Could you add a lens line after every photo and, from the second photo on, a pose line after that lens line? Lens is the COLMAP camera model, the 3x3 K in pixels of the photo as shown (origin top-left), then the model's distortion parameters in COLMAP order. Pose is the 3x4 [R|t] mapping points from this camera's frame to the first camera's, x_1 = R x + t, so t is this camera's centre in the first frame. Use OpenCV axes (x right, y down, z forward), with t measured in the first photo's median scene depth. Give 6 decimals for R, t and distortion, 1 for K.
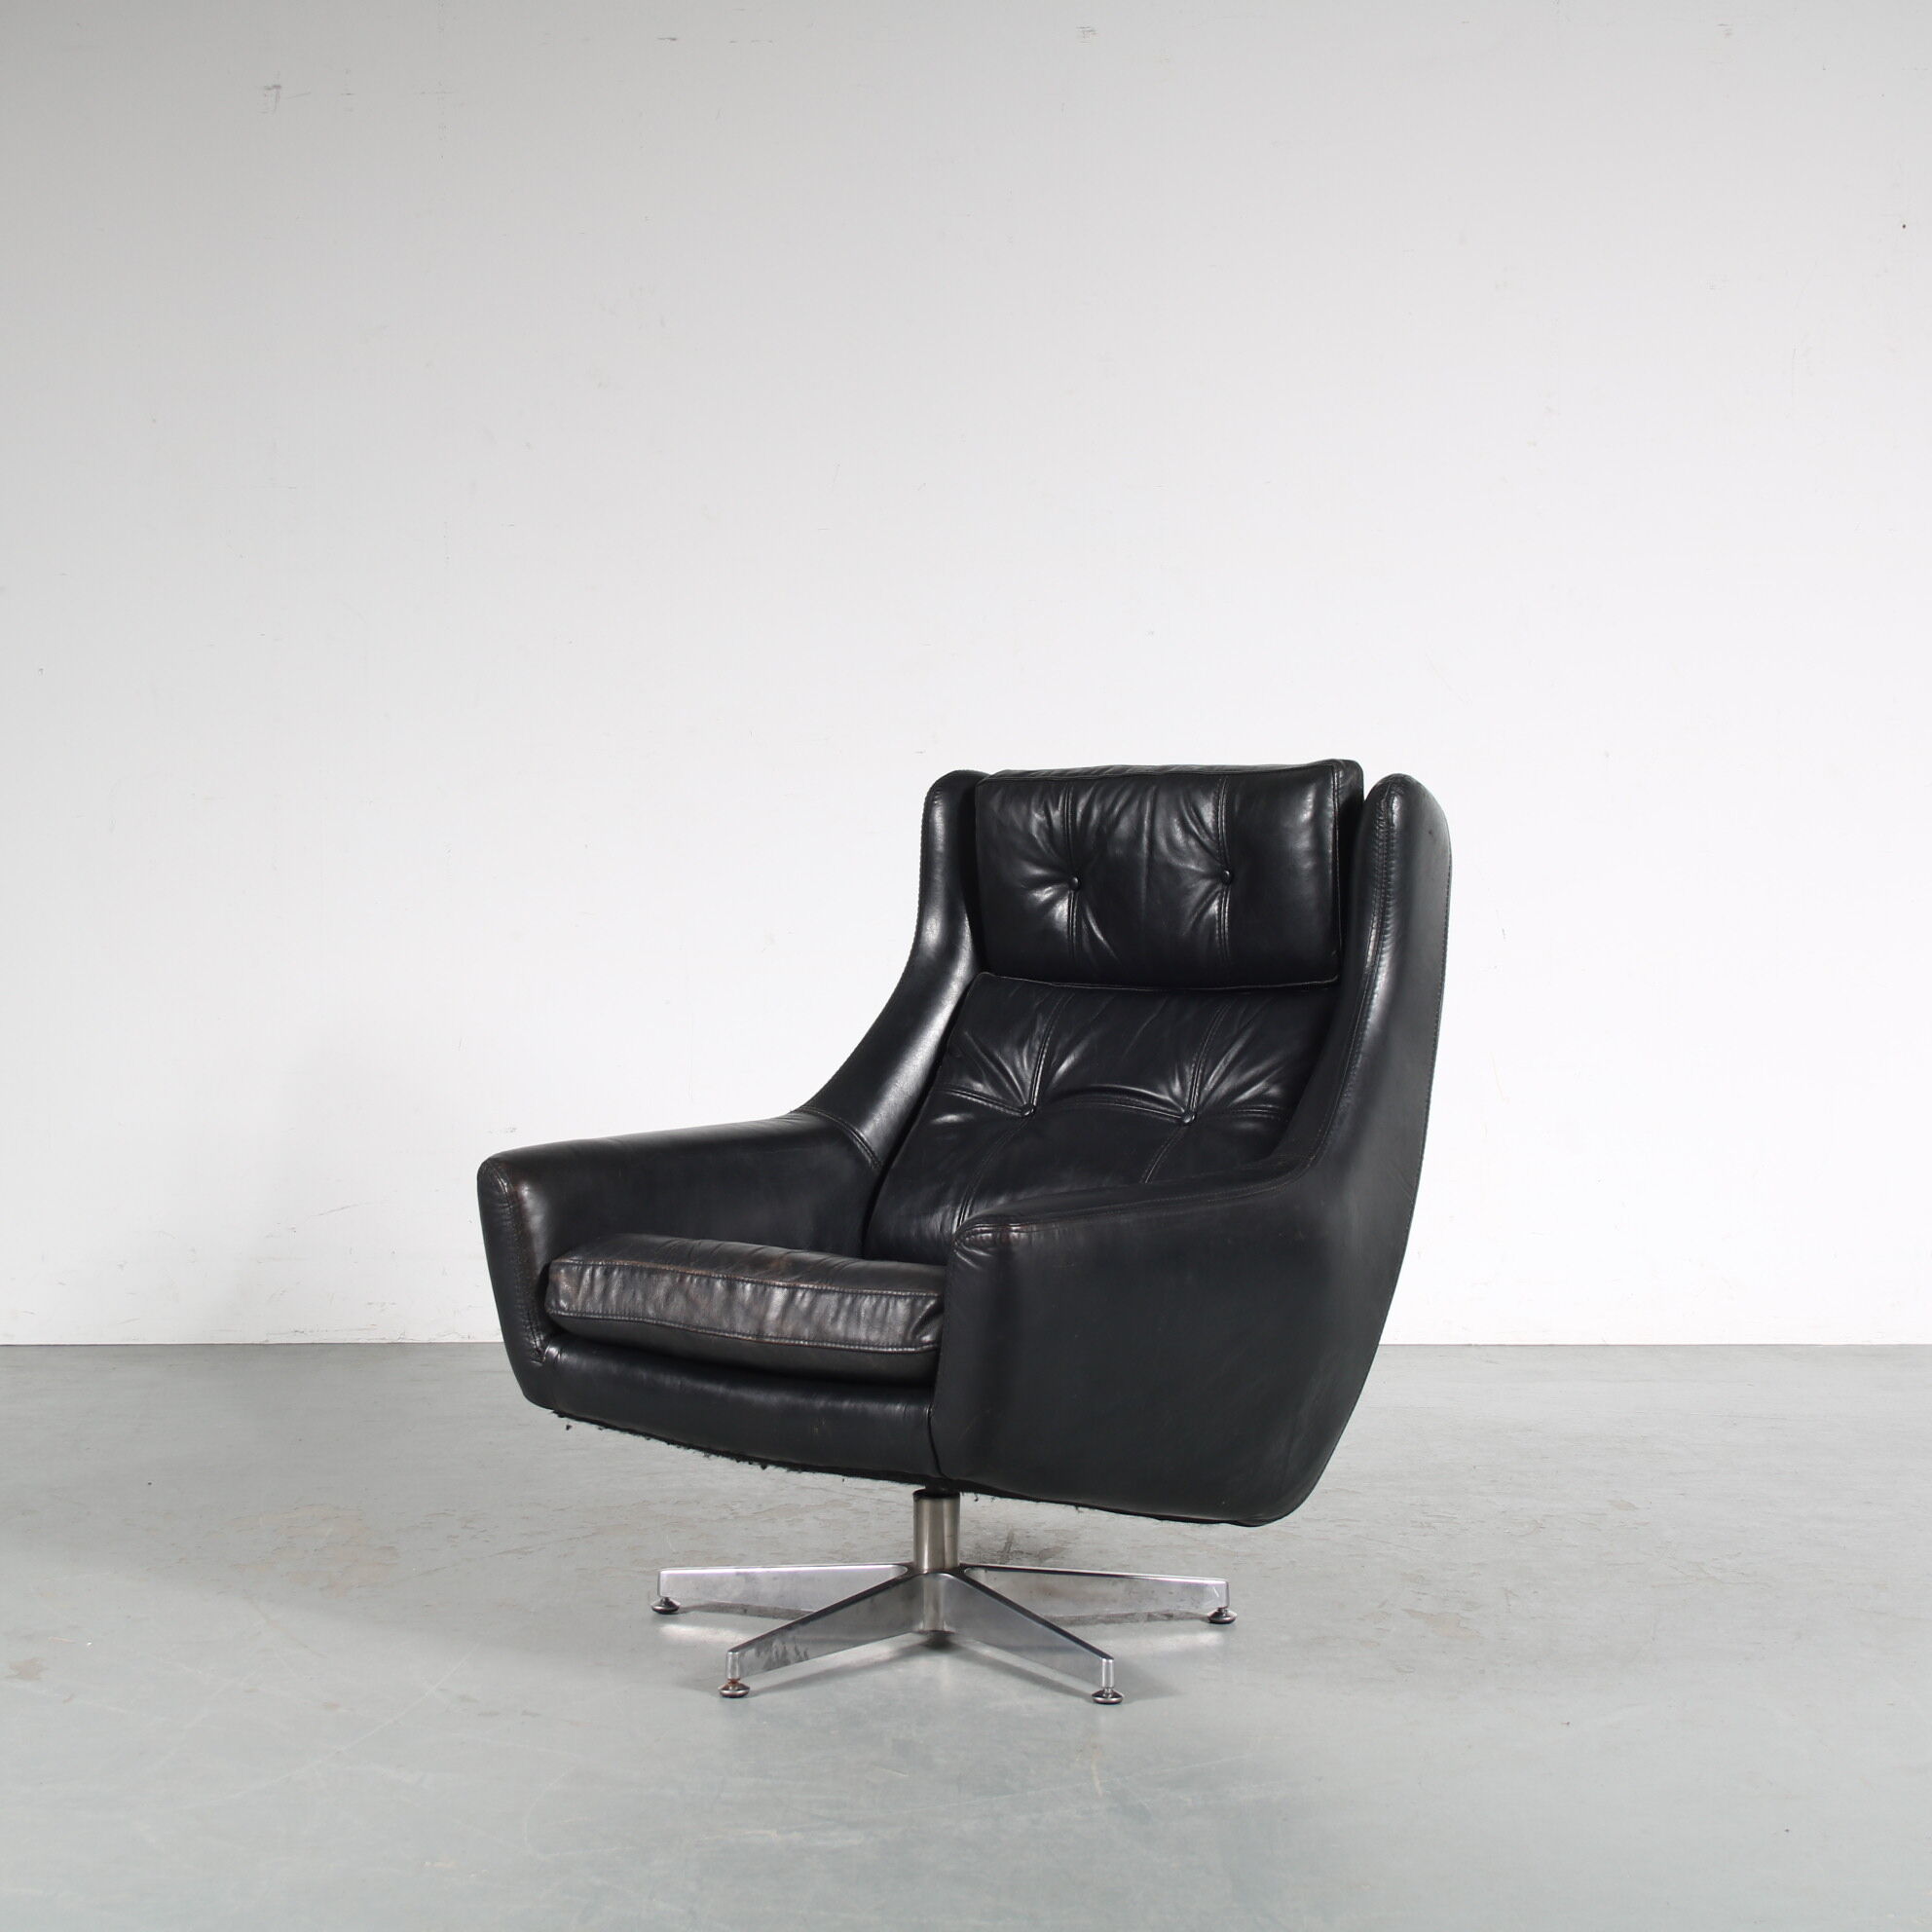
lens RADIAL K [[4590.5, 0, 957.6], [0, 4590.5, 984.1], [0, 0, 1]] dist [0.015939, 0.000000]
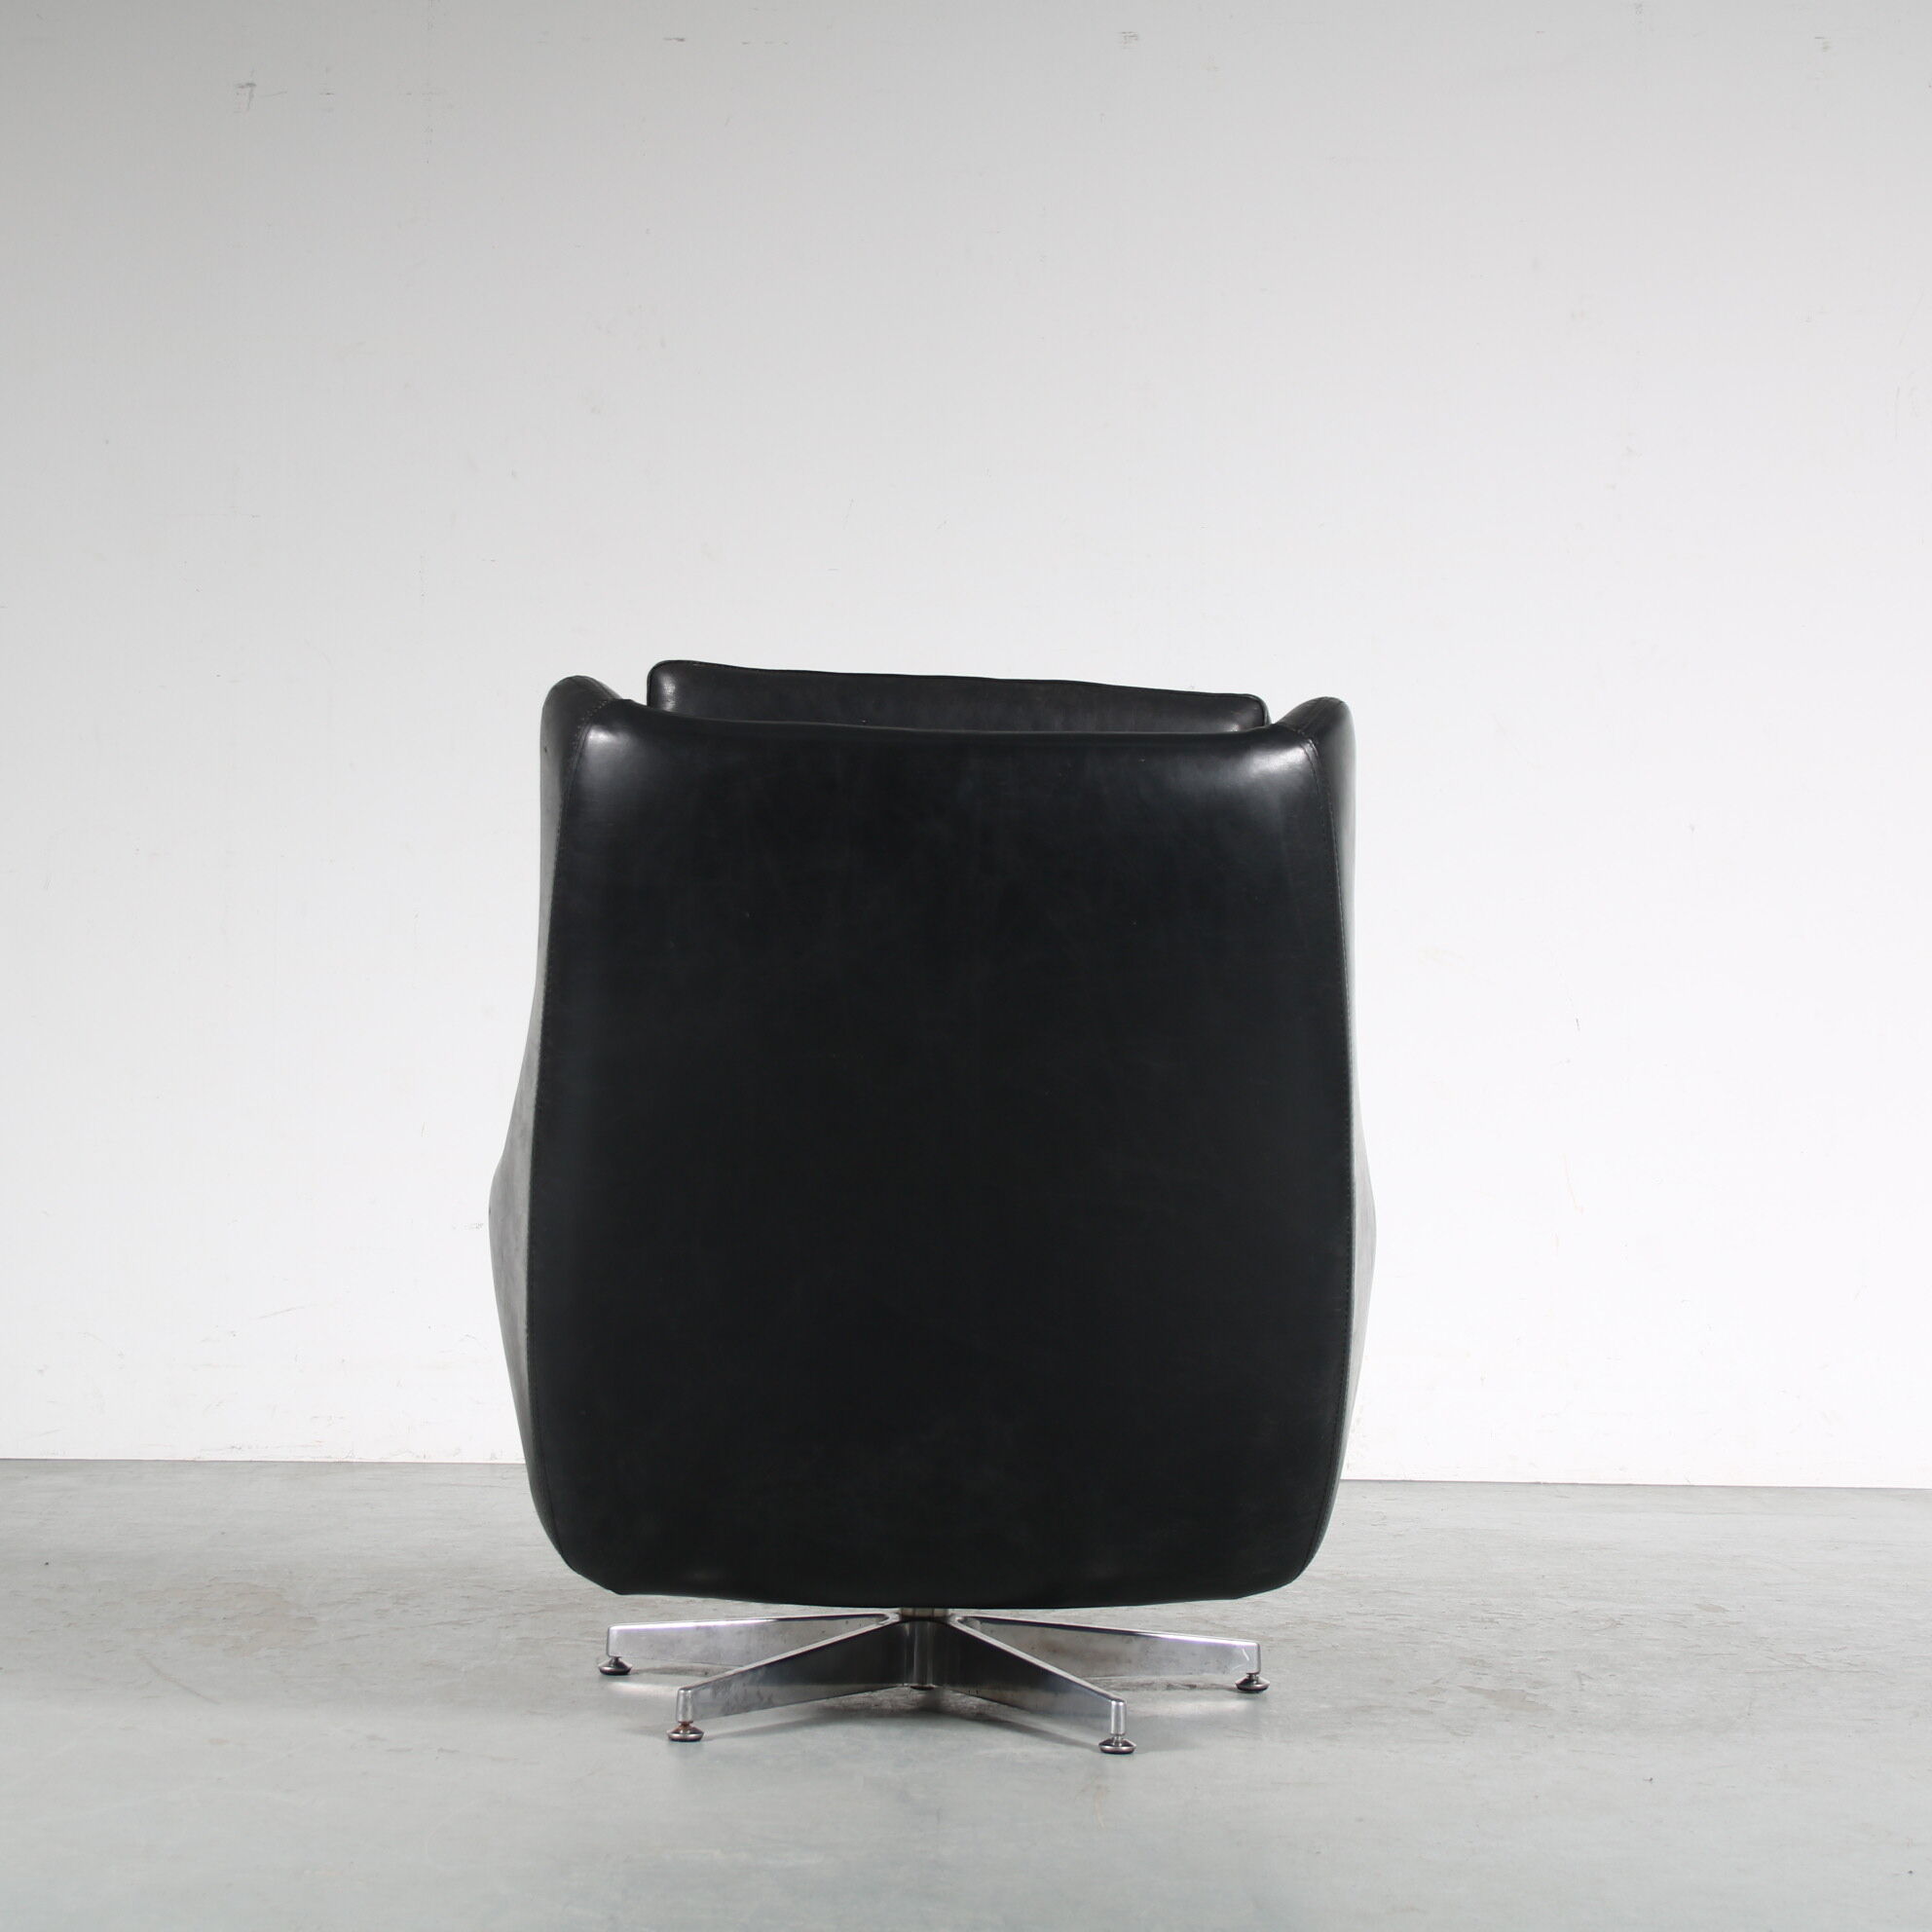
lens RADIAL K [[4699.0, 0, 970.2], [0, 4699.0, 961.9], [0, 0, 1]] dist [0.022138, 0.000000]
pose [[0.999837, 0.014781, -0.010379, 0.011261], [-0.015691, 0.995456, -0.093924, 0.085508], [0.008944, 0.094072, 0.995525, 0.098346]]
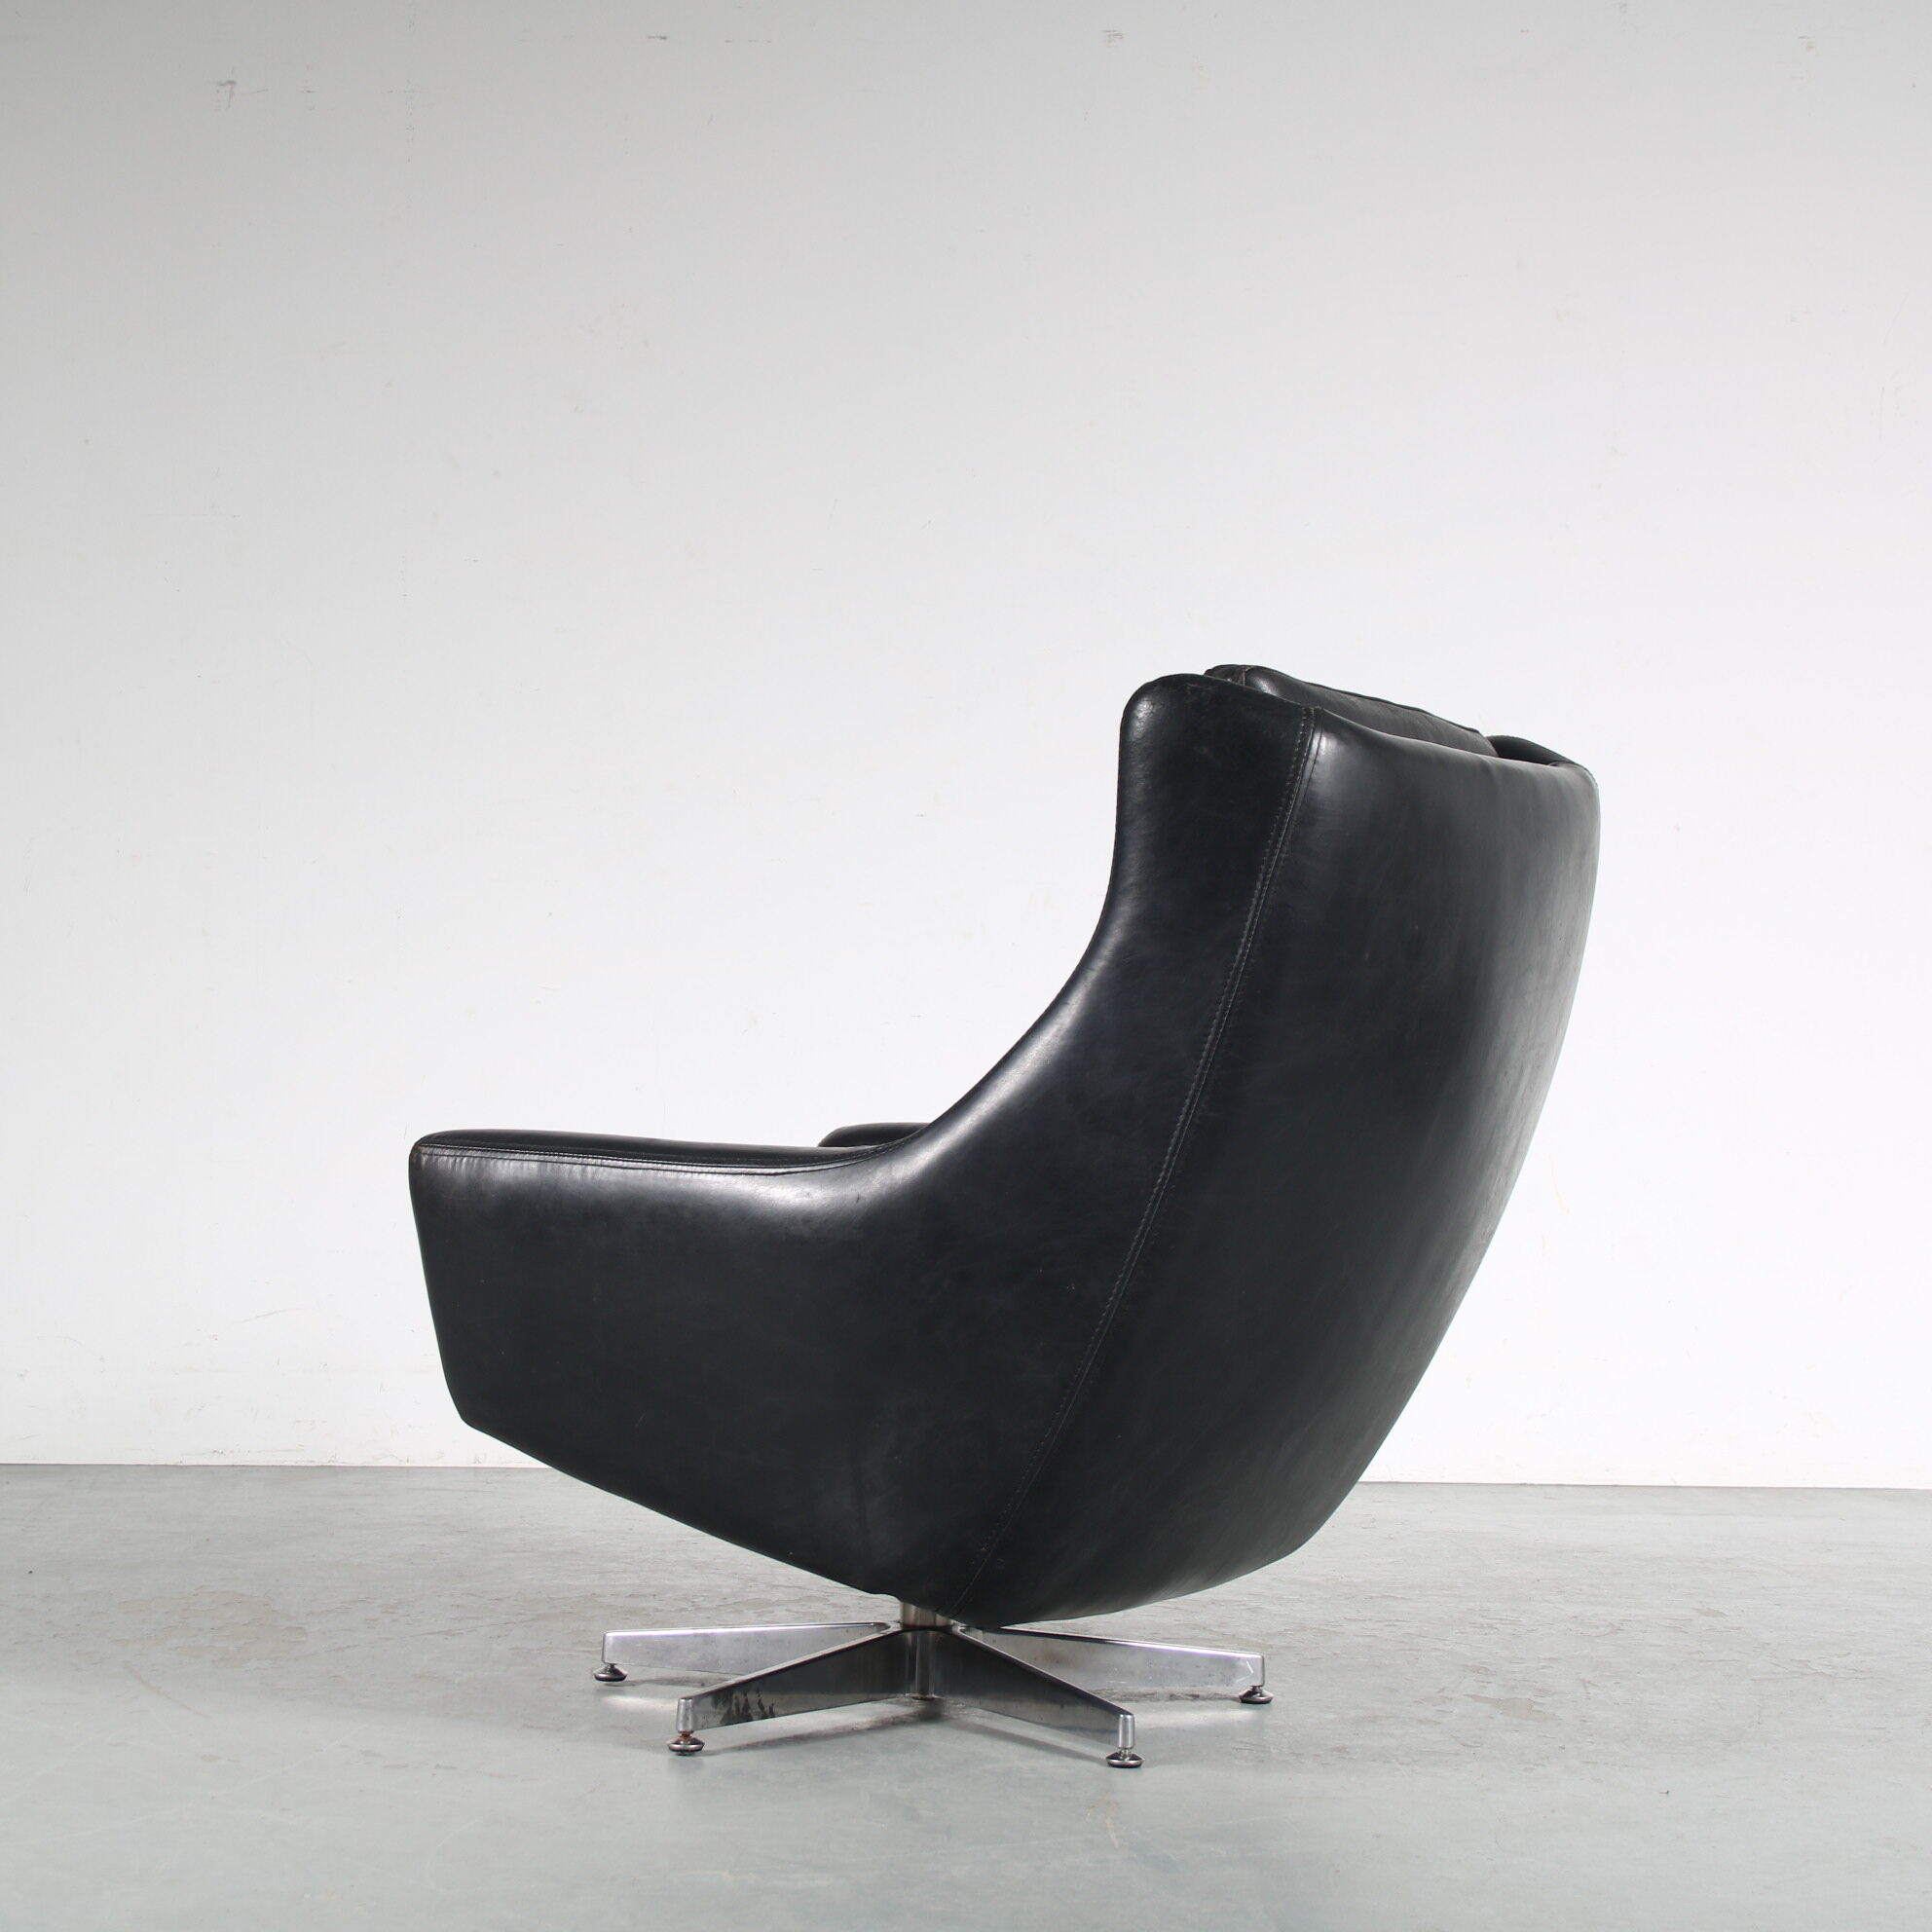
lens RADIAL K [[4590.5, 0, 971.8], [0, 4590.5, 959.9], [0, 0, 1]] dist [0.015939, 0.000000]
pose [[0.999905, 0.013593, 0.002078, 0.000569], [-0.013336, 0.995441, -0.094445, 0.082328], [-0.003352, 0.094408, 0.995528, 0.129609]]
